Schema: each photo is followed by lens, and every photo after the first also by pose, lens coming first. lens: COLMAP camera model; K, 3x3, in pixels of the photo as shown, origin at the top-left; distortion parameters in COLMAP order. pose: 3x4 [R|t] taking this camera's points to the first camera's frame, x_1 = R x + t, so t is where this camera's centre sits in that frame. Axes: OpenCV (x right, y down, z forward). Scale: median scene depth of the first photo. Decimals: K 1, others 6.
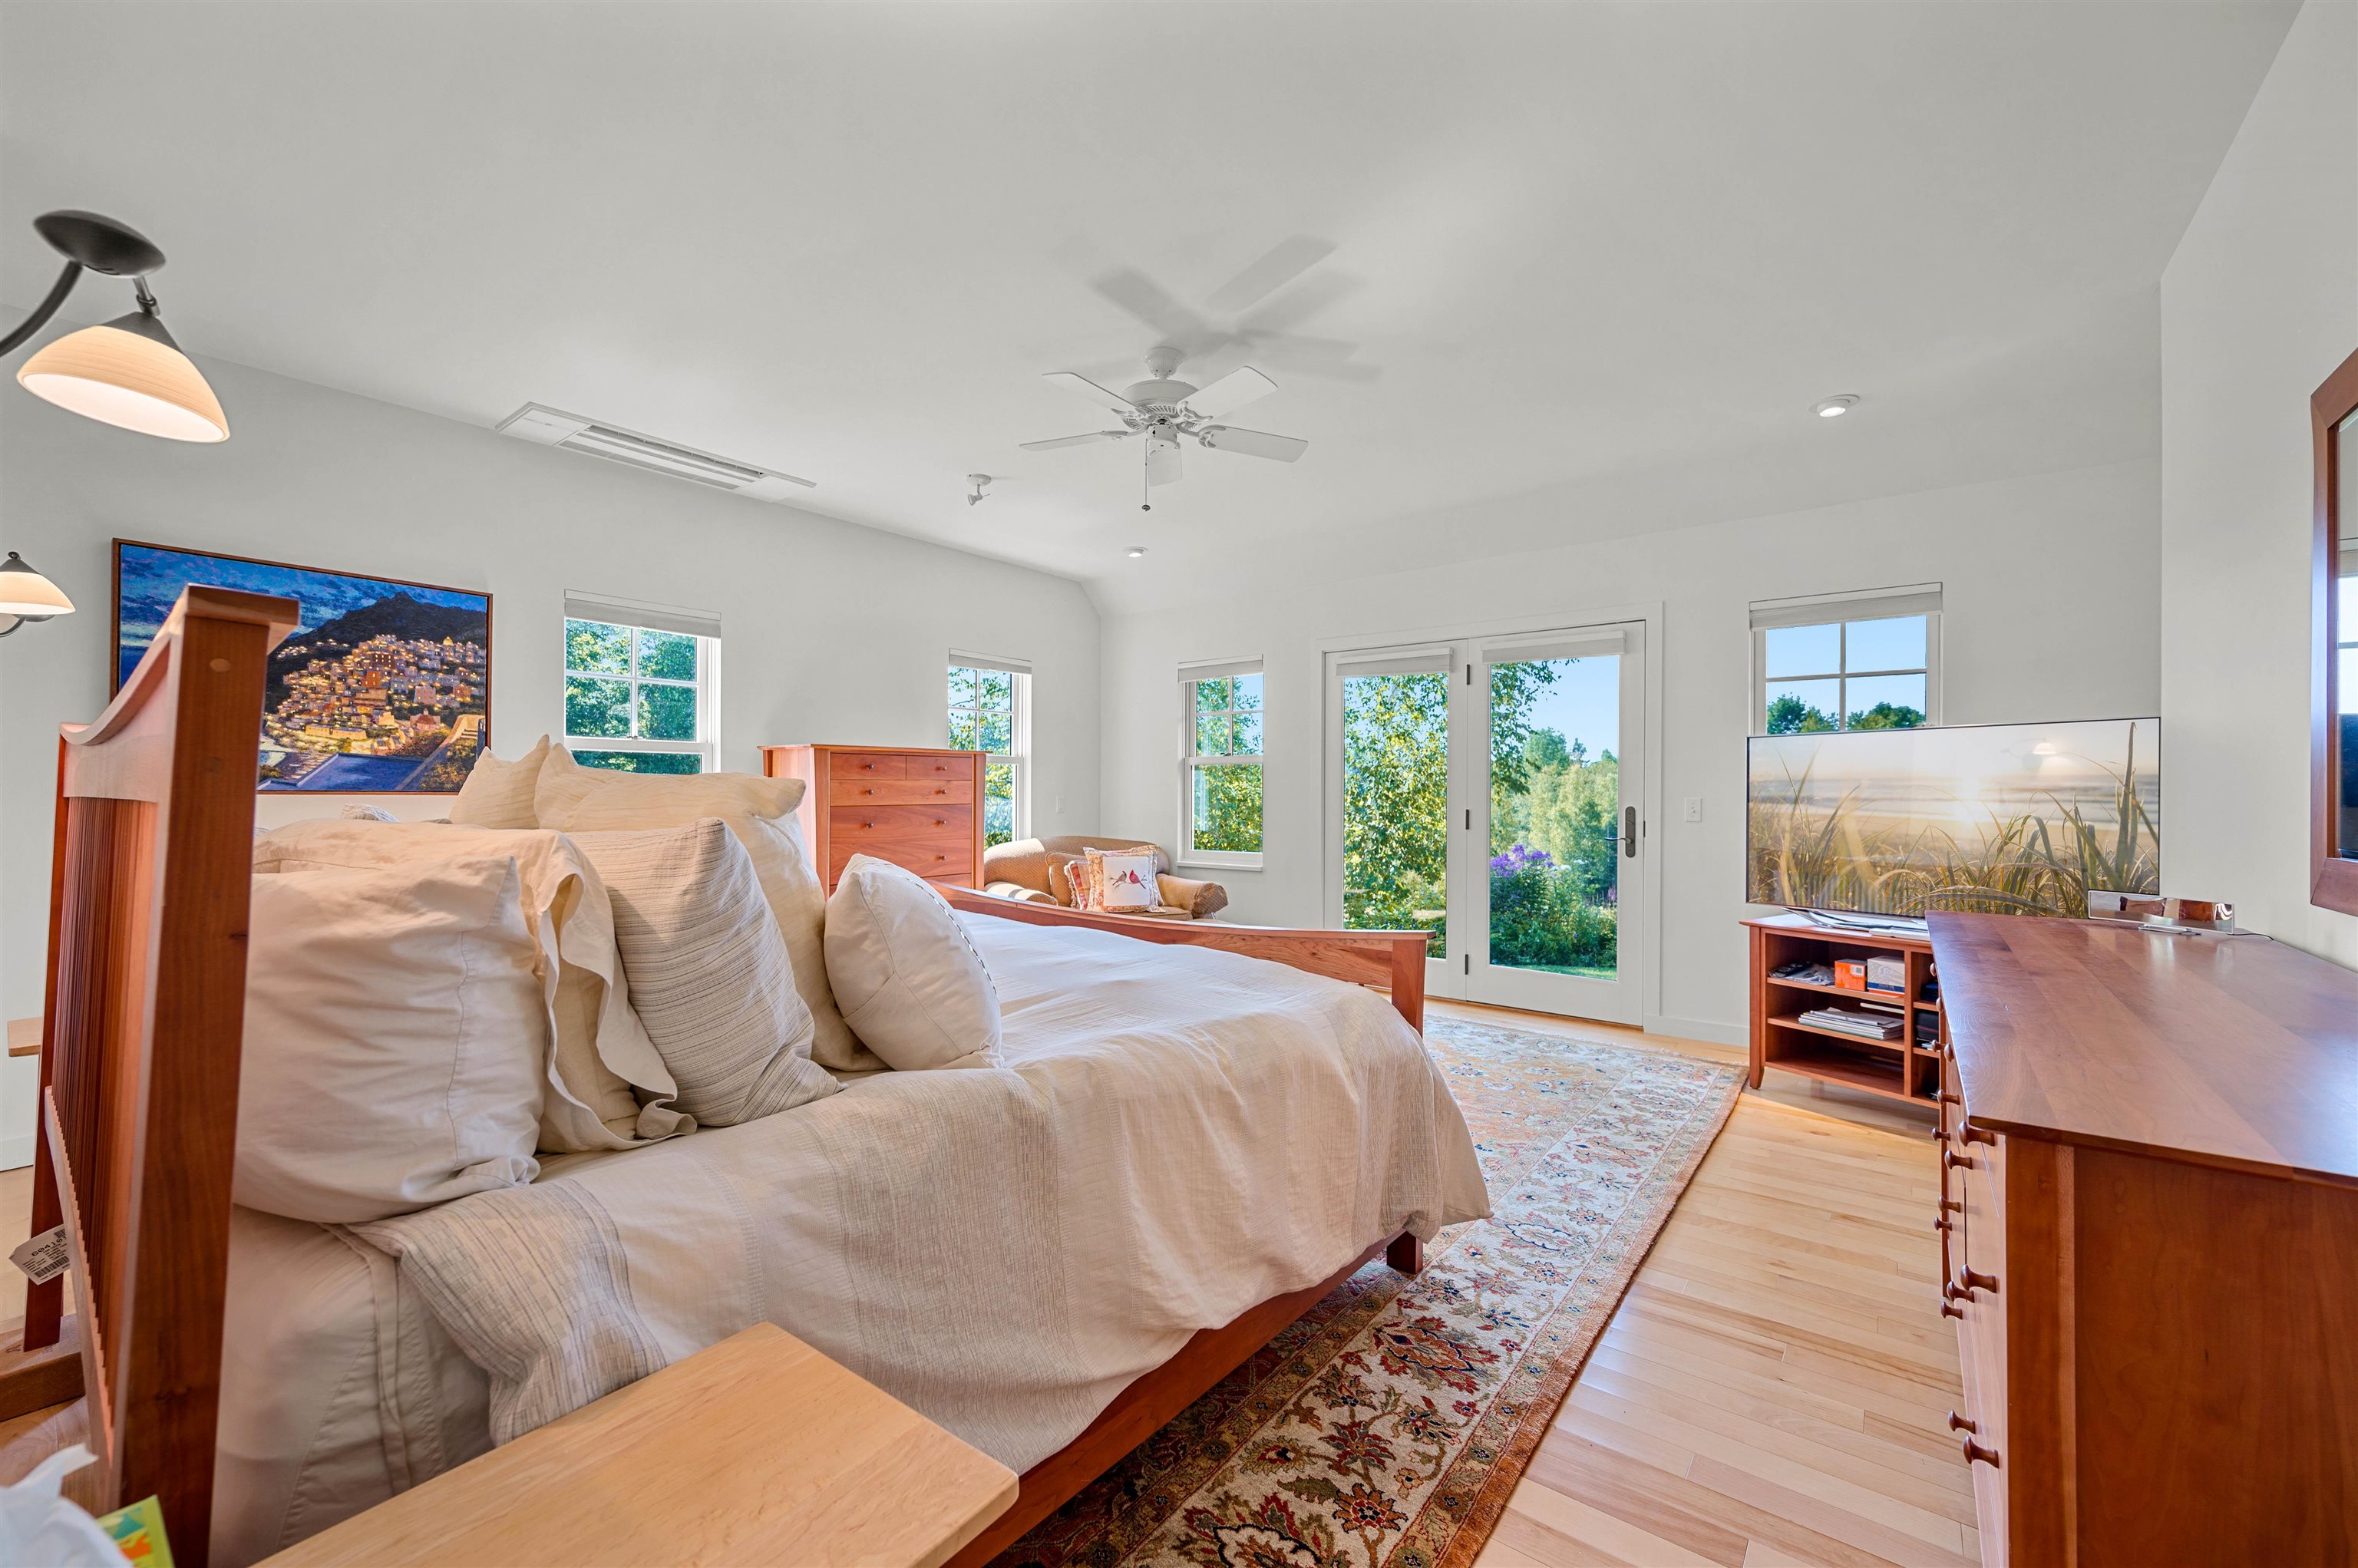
lens RADIAL K [[934.8, 0, 1171.0], [0, 934.8, 792.0], [0, 0, 1]] dist [-0.004495, 0.000169]
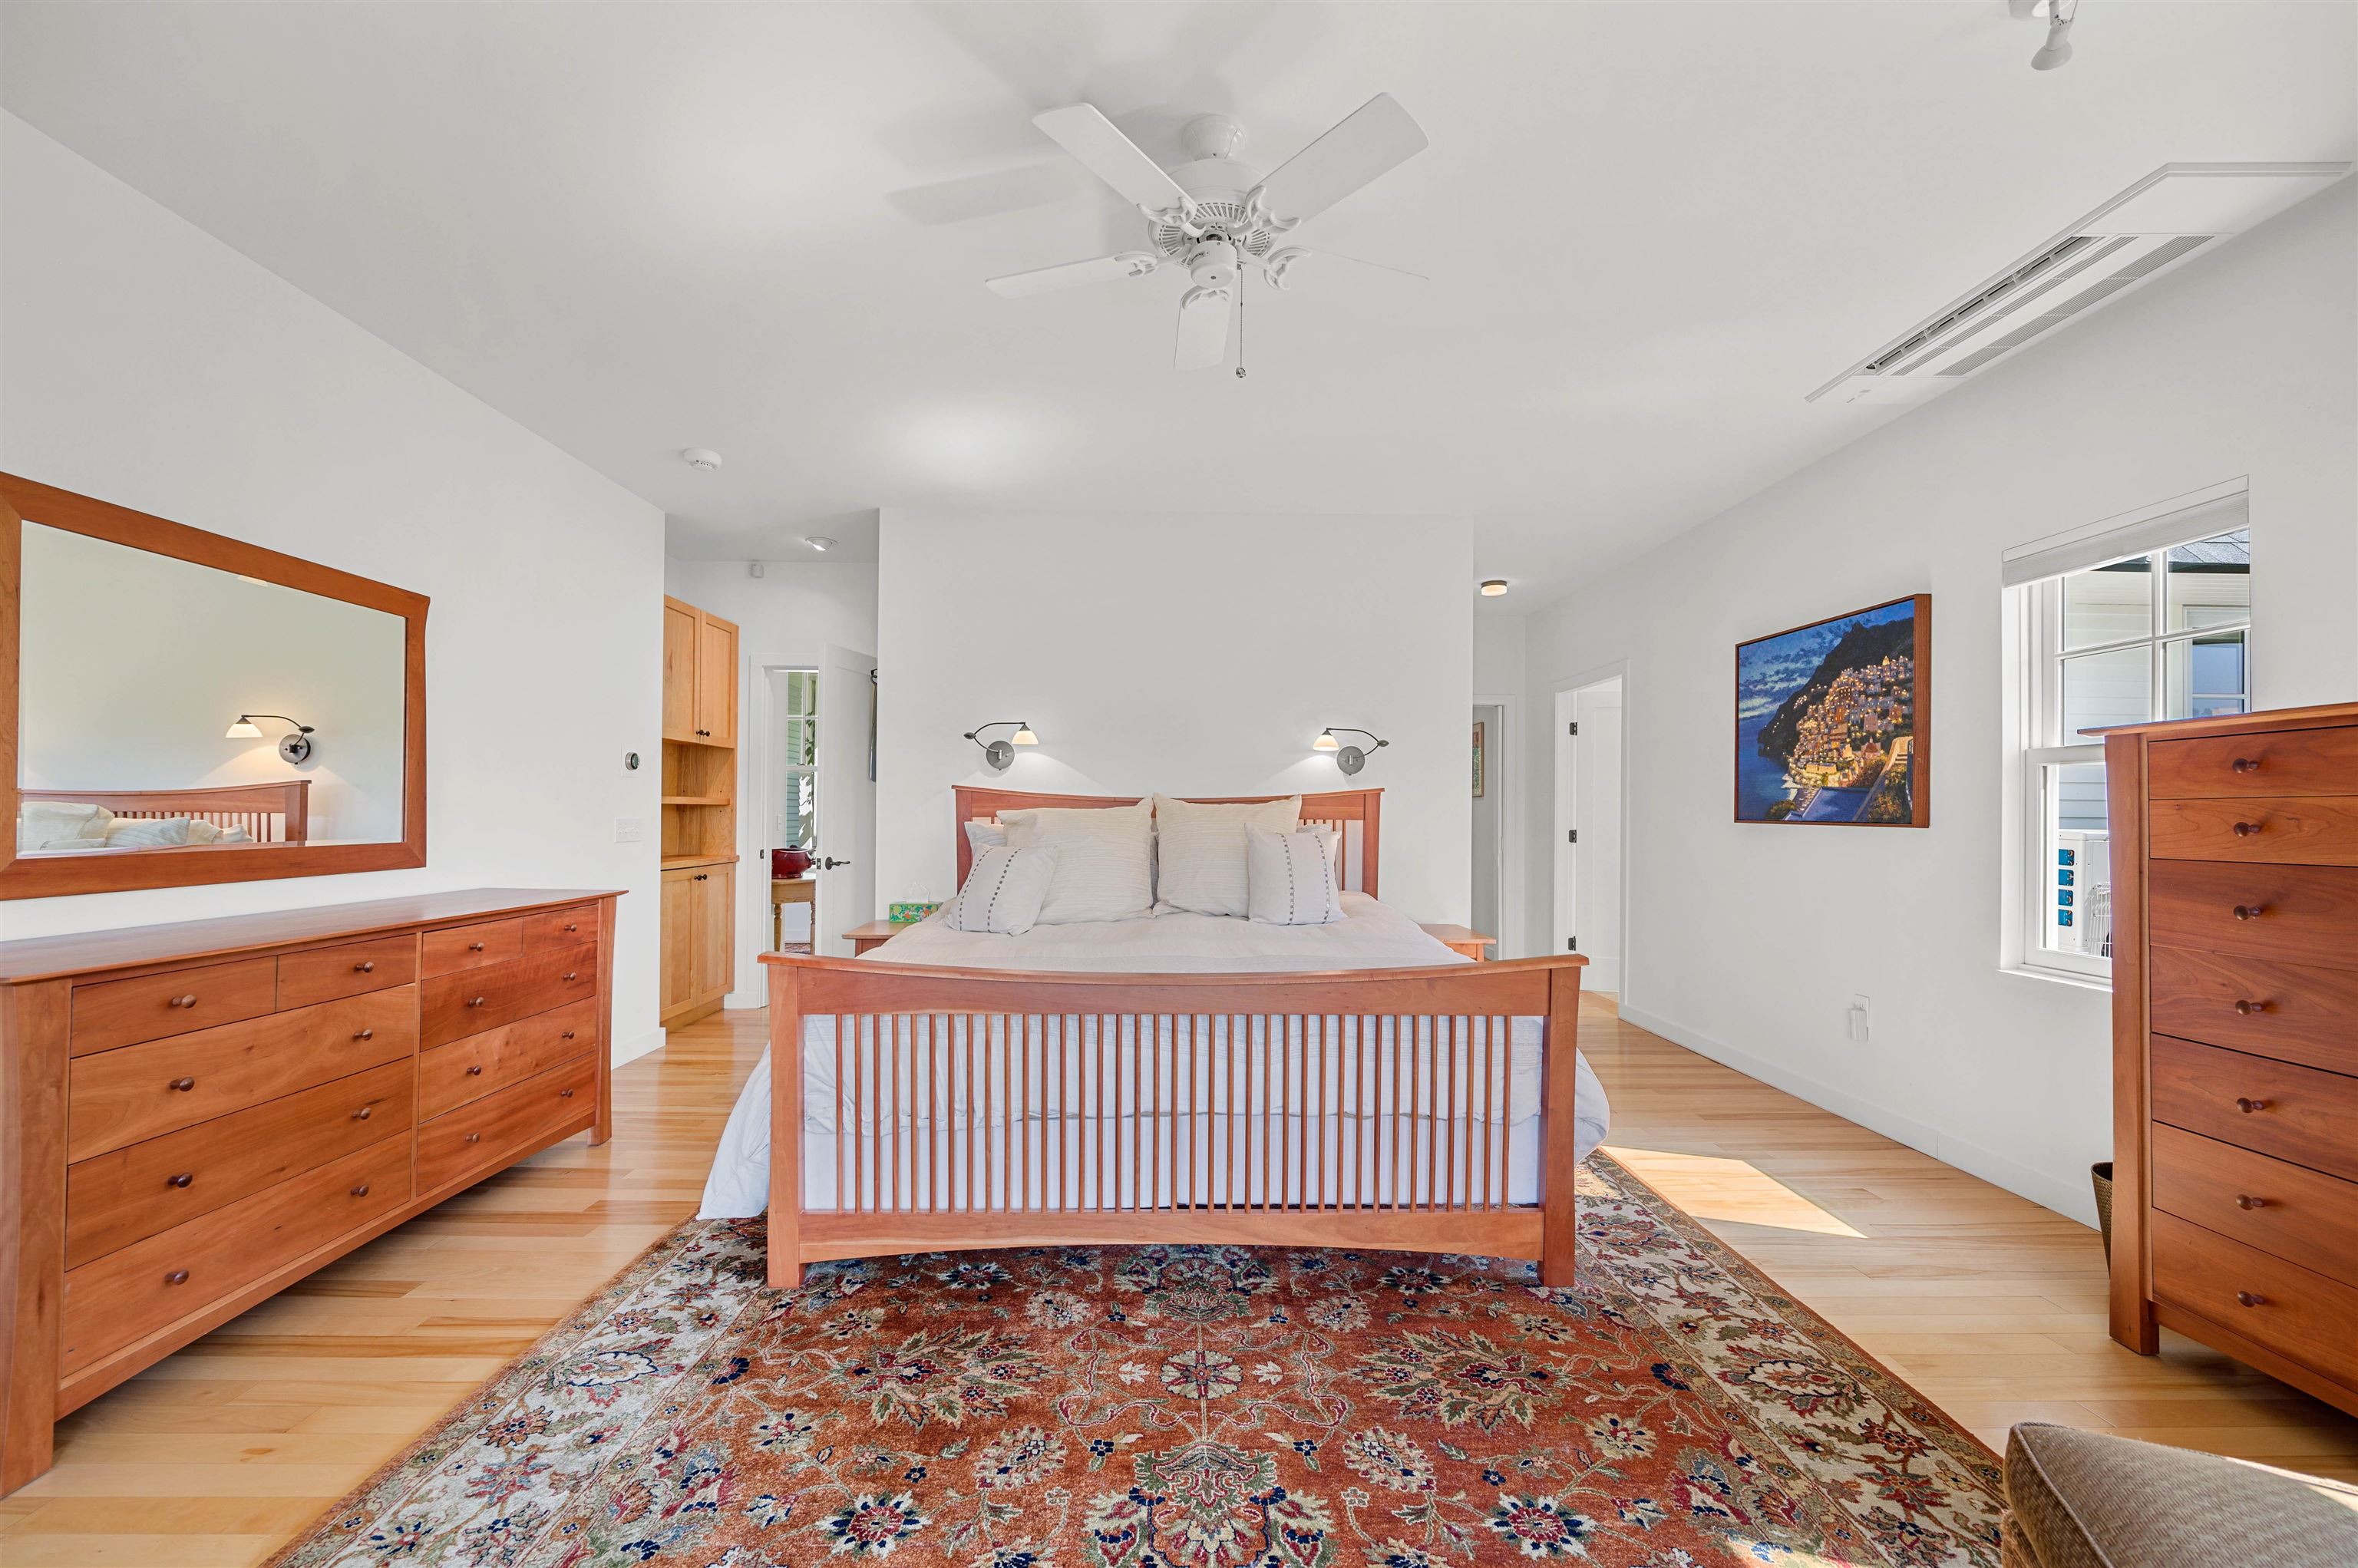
lens RADIAL K [[934.8, 0, 1175.4], [0, 934.8, 788.6], [0, 0, 1]] dist [-0.004495, 0.000169]
pose [[-0.776739, -0.025002, -0.629326, 0.376891], [-0.009968, 0.999575, -0.027408, -0.002348], [0.629744, -0.015015, -0.776658, 1.354400]]
